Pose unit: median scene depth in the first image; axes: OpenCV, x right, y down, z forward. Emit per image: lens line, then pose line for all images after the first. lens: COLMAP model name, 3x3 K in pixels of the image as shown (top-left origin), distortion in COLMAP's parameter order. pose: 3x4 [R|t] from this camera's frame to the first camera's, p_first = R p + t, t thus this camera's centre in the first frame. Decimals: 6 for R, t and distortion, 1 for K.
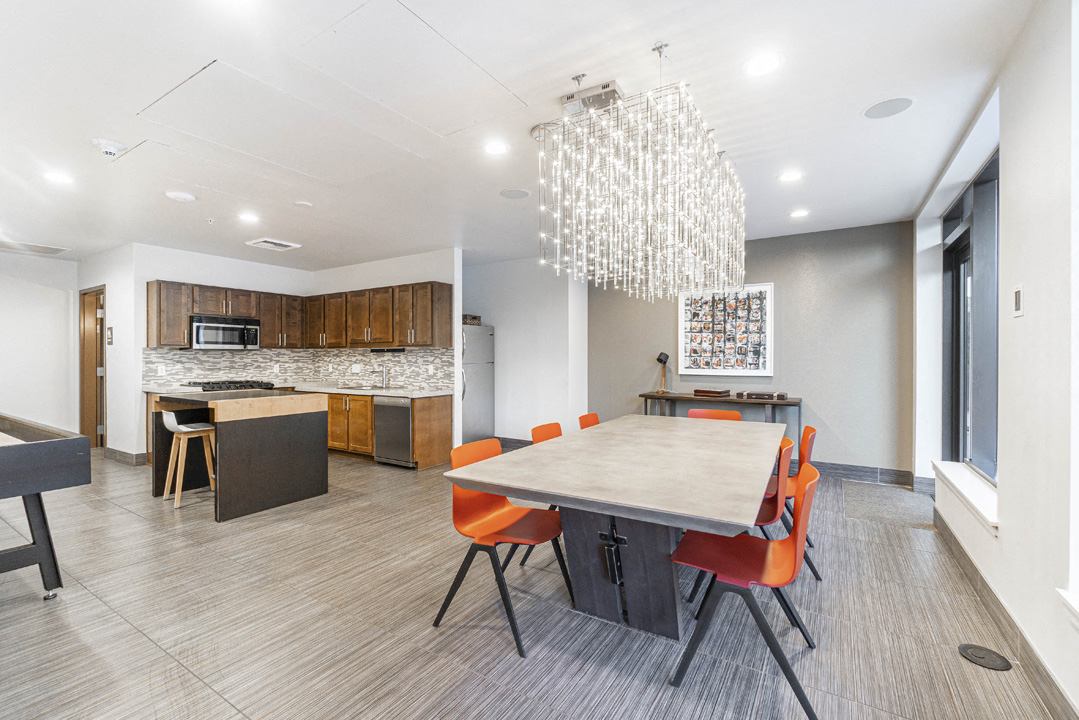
lens RADIAL K [[469.9, 0, 543.3], [0, 469.9, 360.3], [0, 0, 1]] dist [-0.001346, -0.000312]
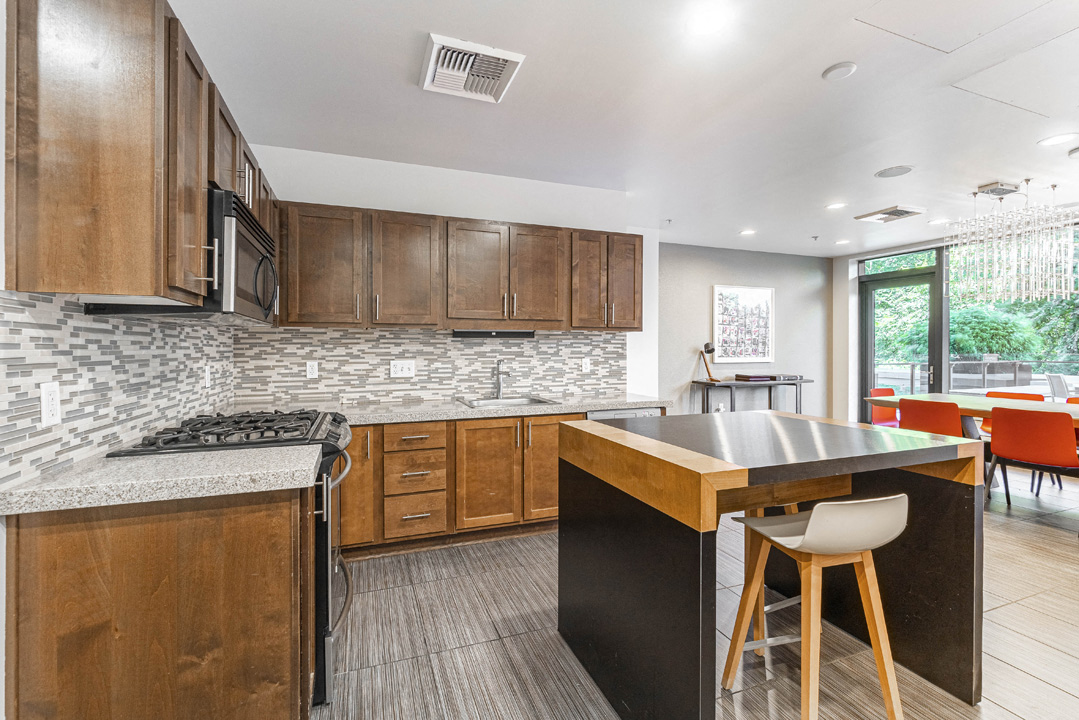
lens RADIAL K [[469.9, 0, 540.3], [0, 469.9, 354.6], [0, 0, 1]] dist [-0.001346, -0.000312]
pose [[0.606247, -0.010947, 0.795201, -0.806056], [0.006154, 0.999940, 0.009074, -0.001441], [-0.795253, -0.000608, 0.606278, 0.651172]]
